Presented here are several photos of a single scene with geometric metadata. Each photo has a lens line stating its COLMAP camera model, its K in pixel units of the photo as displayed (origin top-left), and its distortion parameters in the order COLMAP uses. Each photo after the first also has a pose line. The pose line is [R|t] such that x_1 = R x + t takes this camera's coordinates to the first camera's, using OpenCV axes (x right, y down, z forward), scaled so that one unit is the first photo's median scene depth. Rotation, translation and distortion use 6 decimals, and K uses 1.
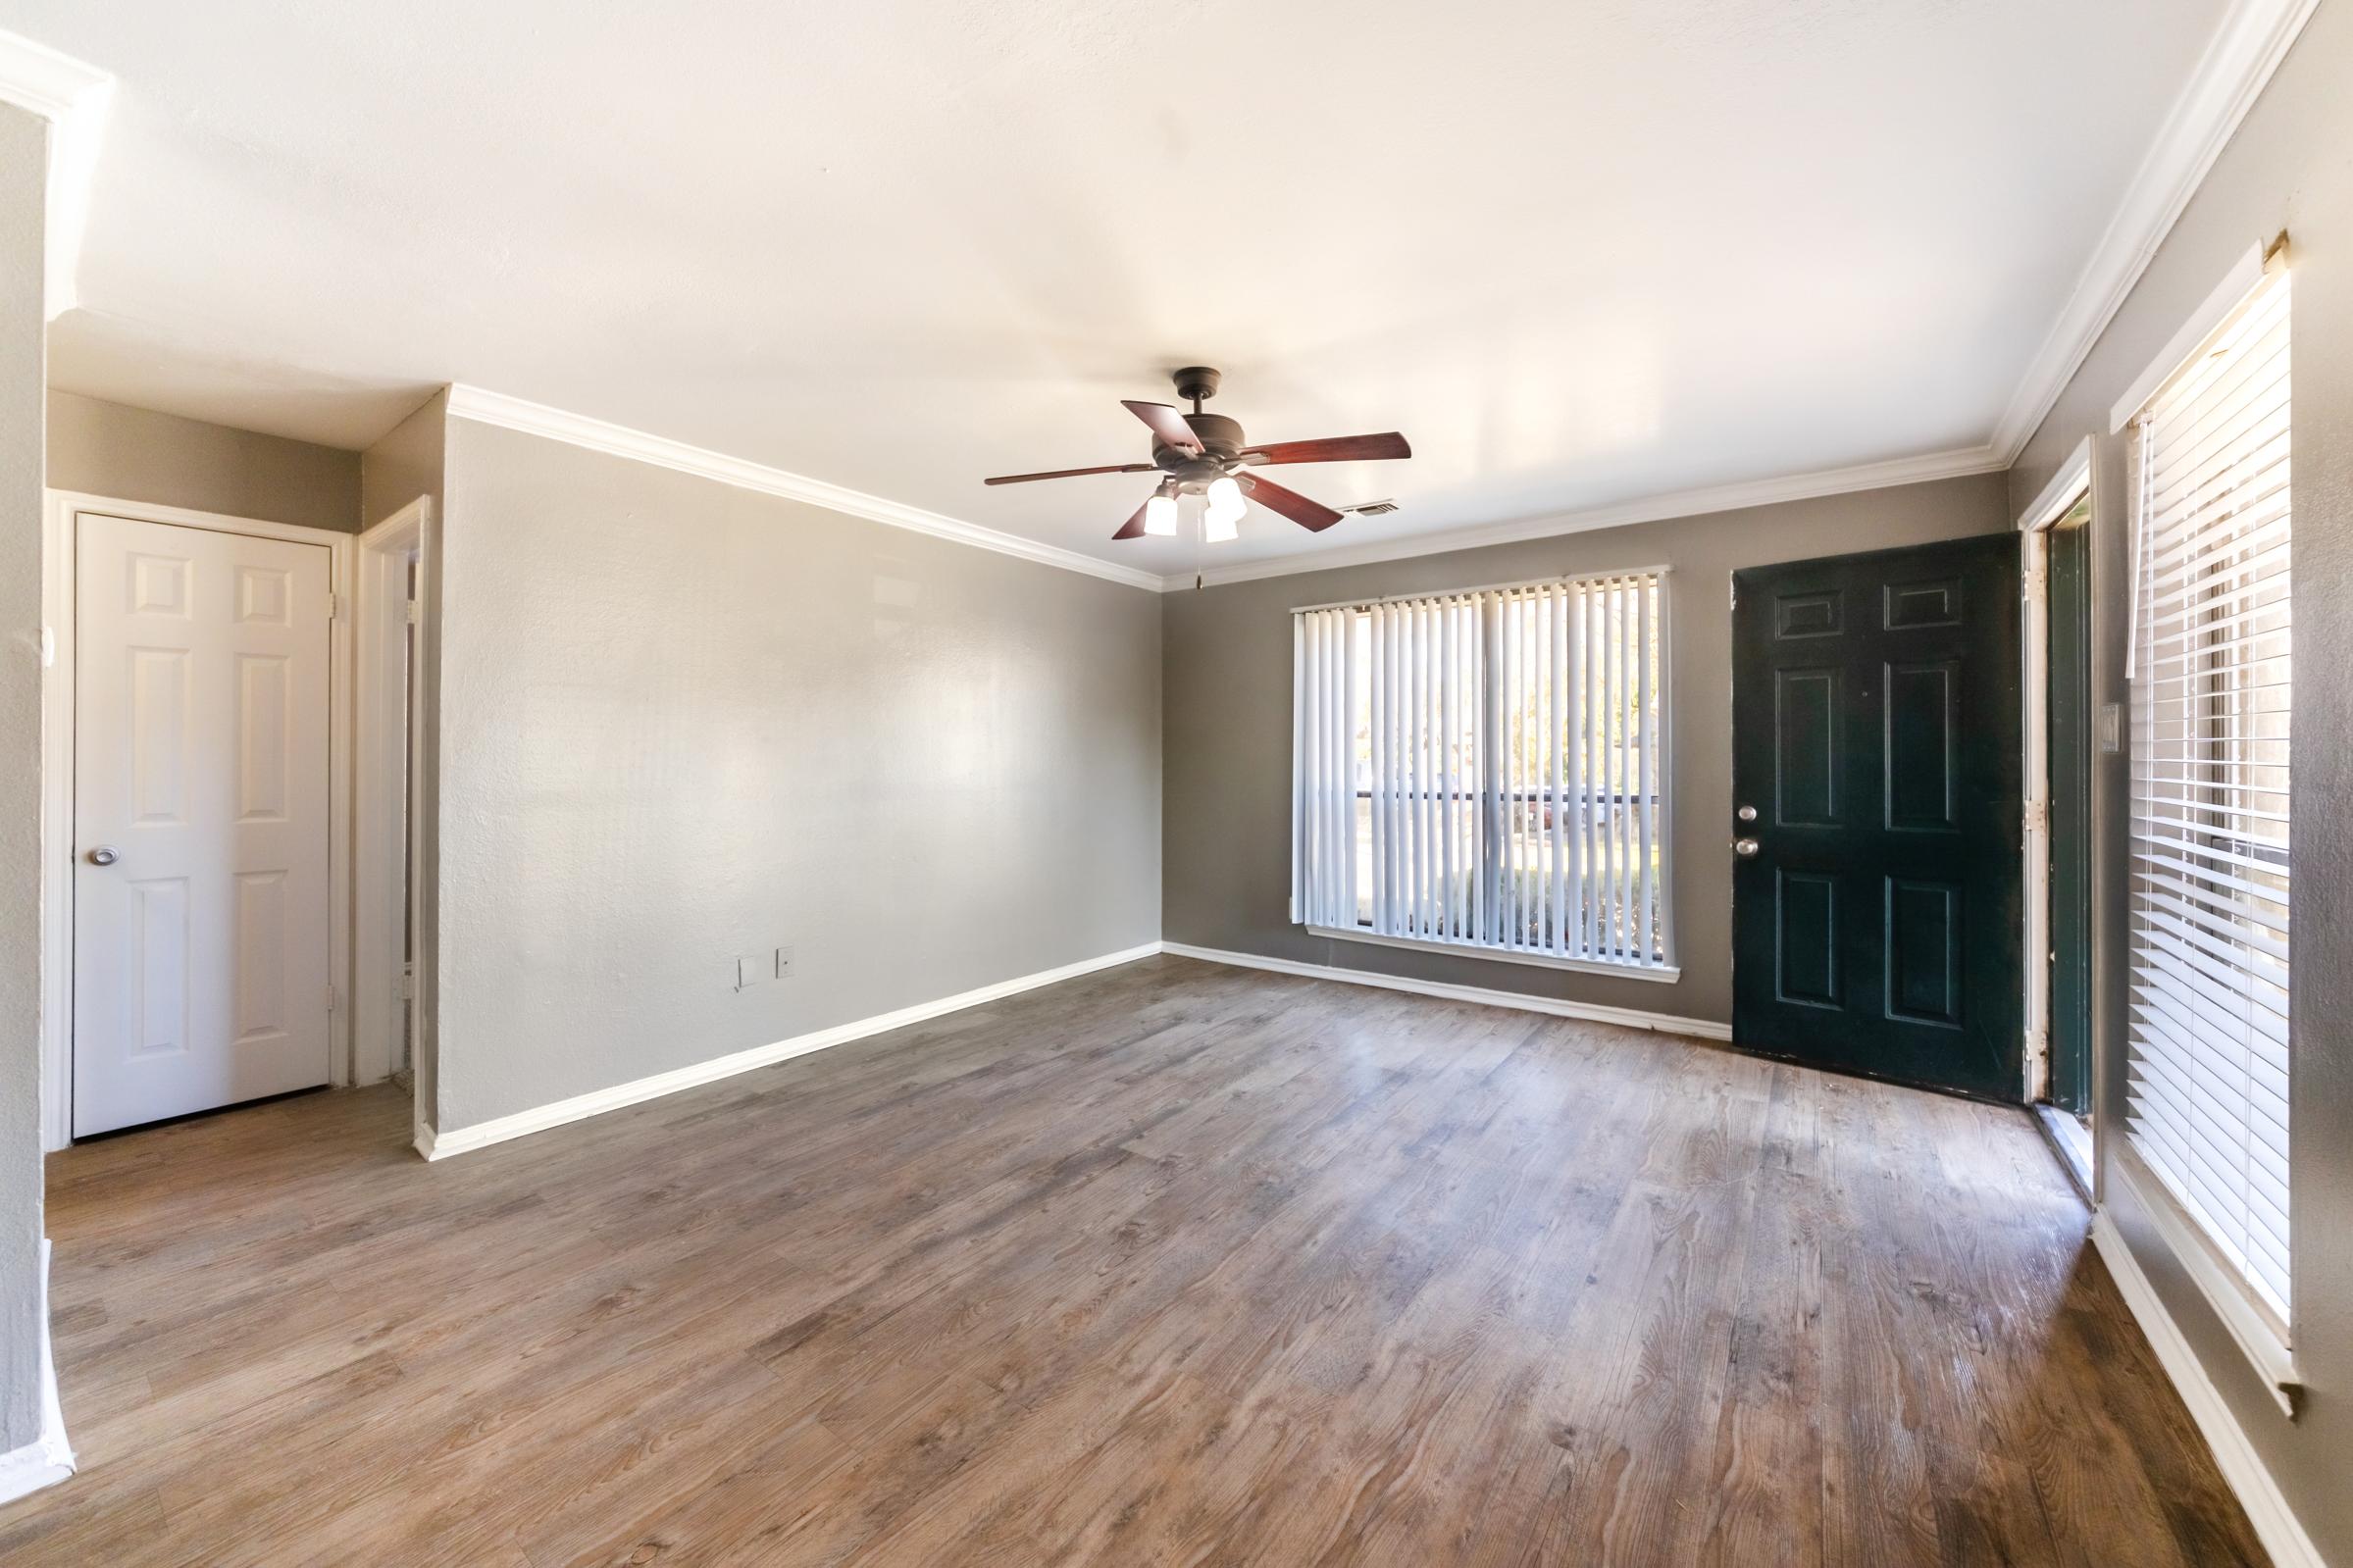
lens RADIAL K [[864.0, 0, 1179.5], [0, 864.0, 765.1], [0, 0, 1]] dist [0.002174, 0.001141]
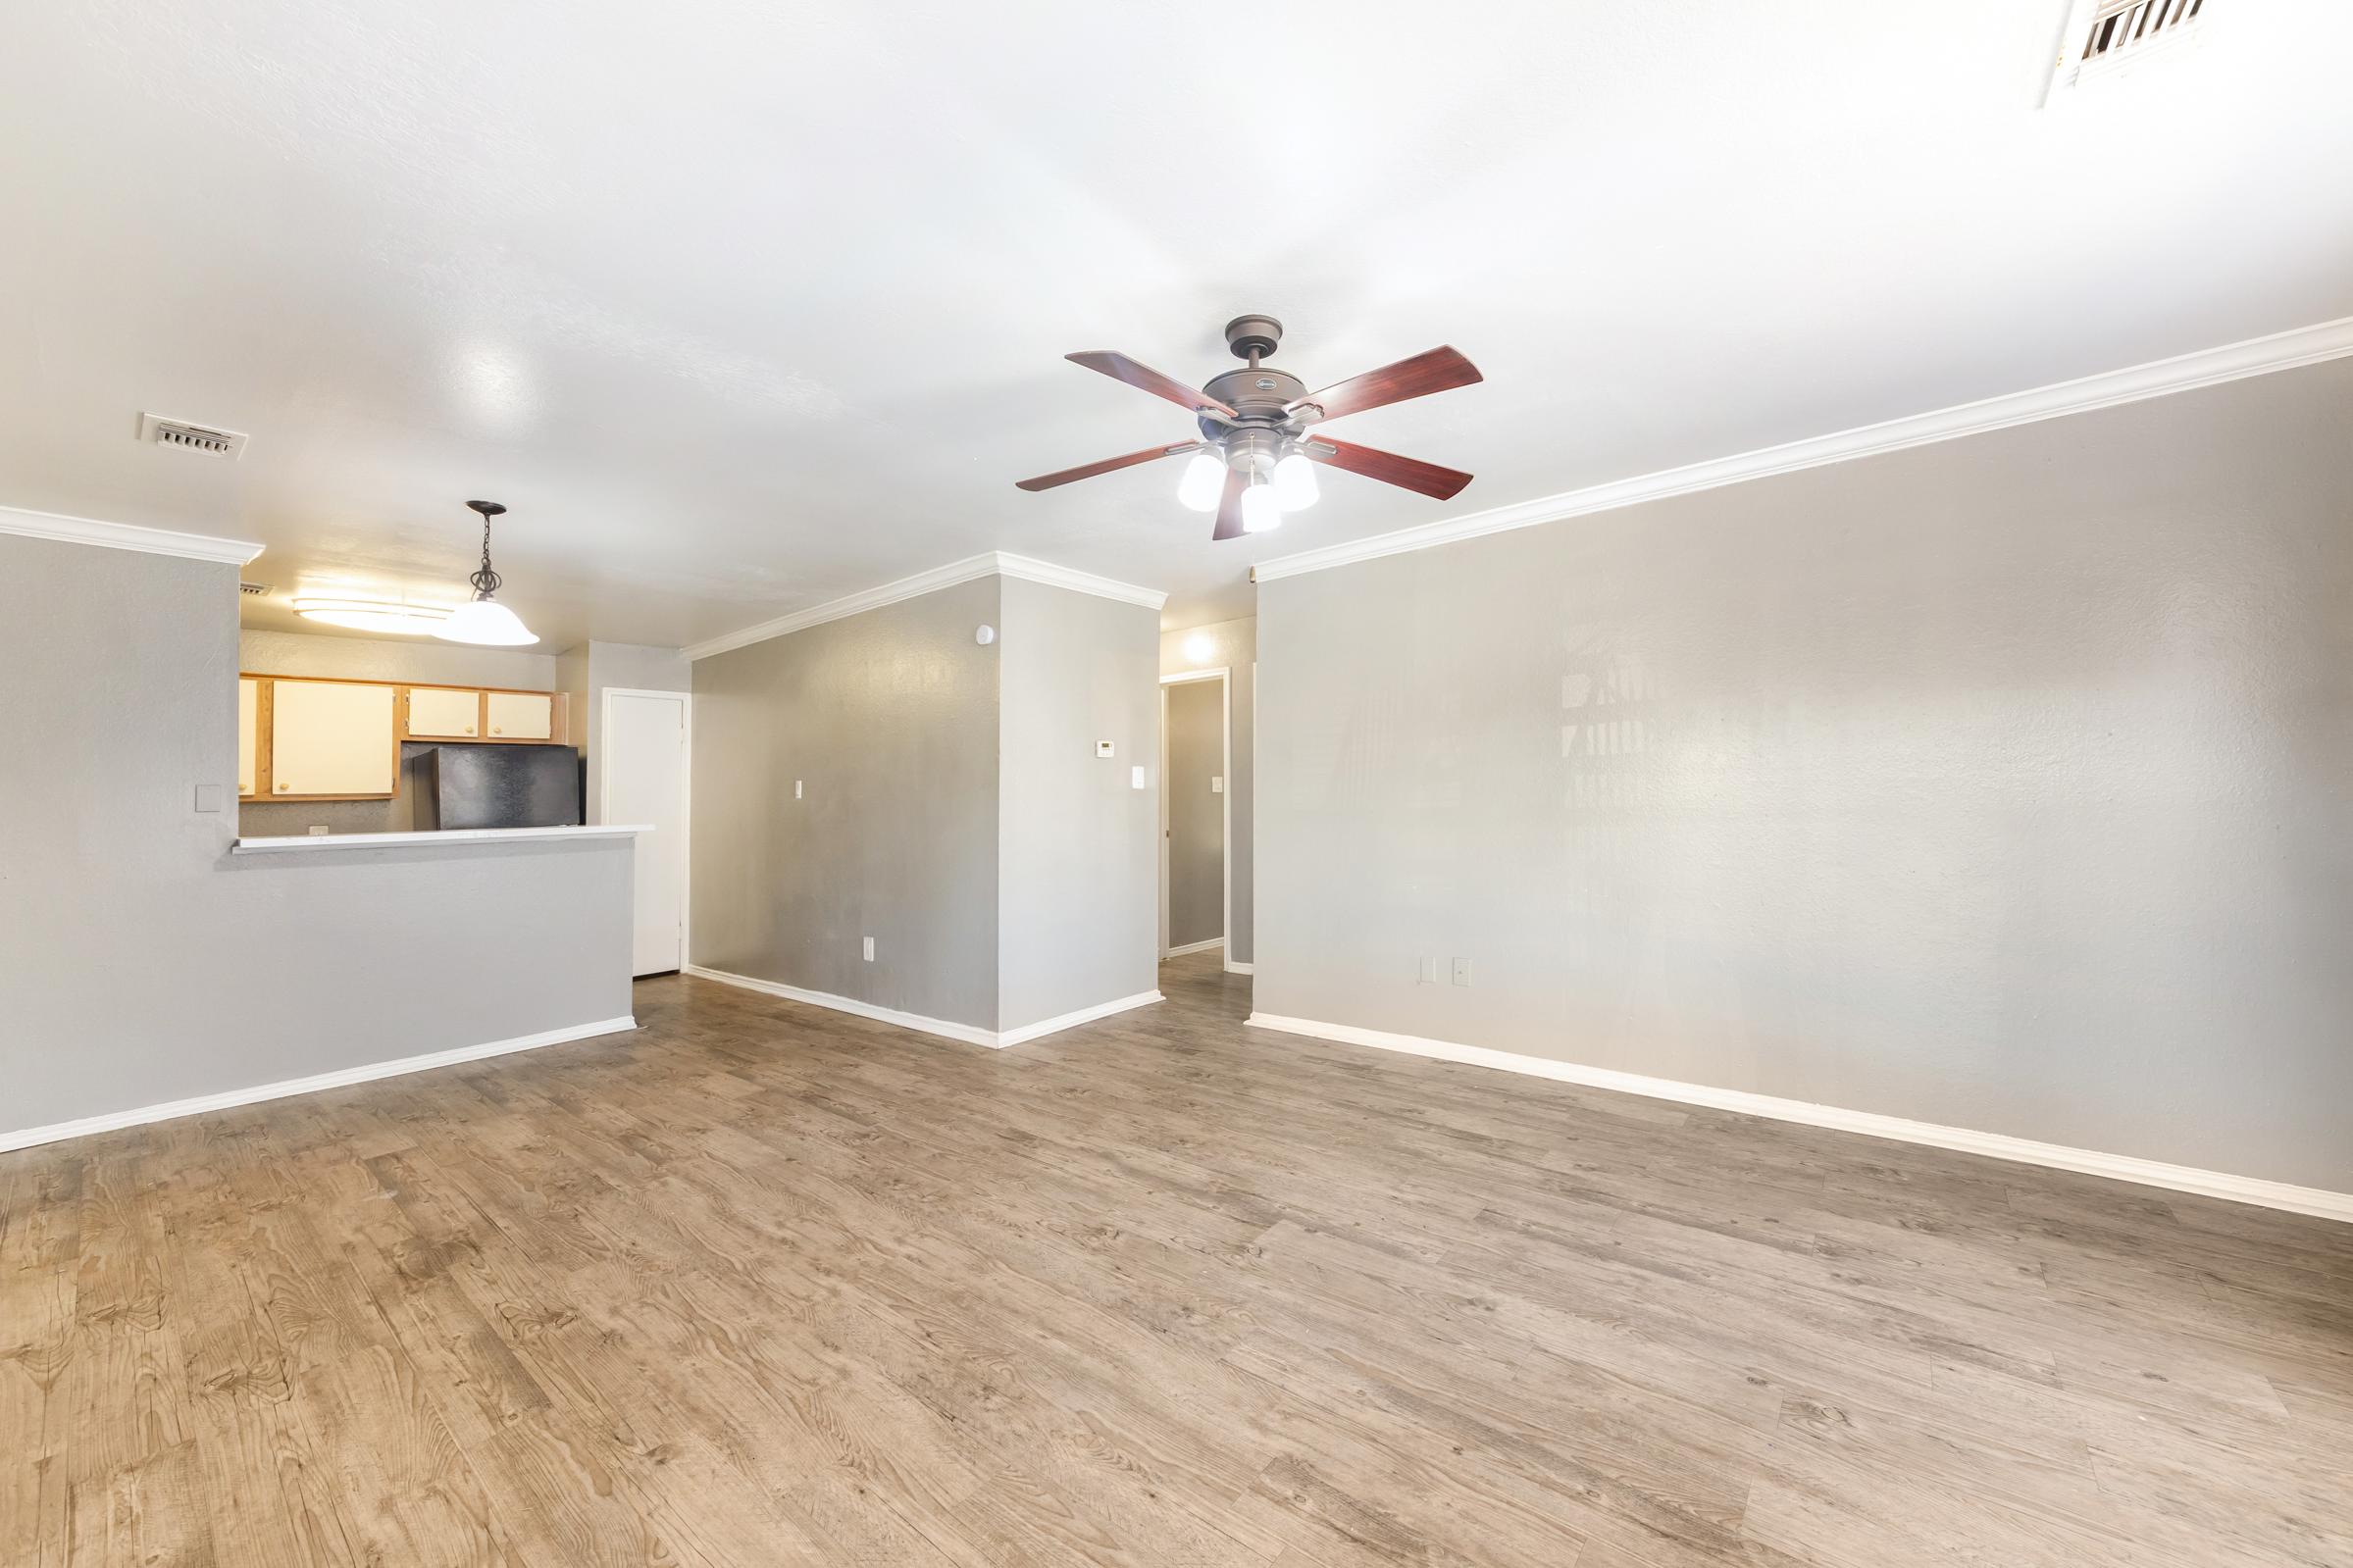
lens RADIAL K [[864.0, 0, 1186.7], [0, 864.0, 785.9], [0, 0, 1]] dist [0.002174, 0.001141]
pose [[-0.027637, -0.005899, -0.999601, 0.895159], [0.020156, 0.999776, -0.006458, 0.003625], [0.999415, -0.020326, -0.027512, 1.025508]]
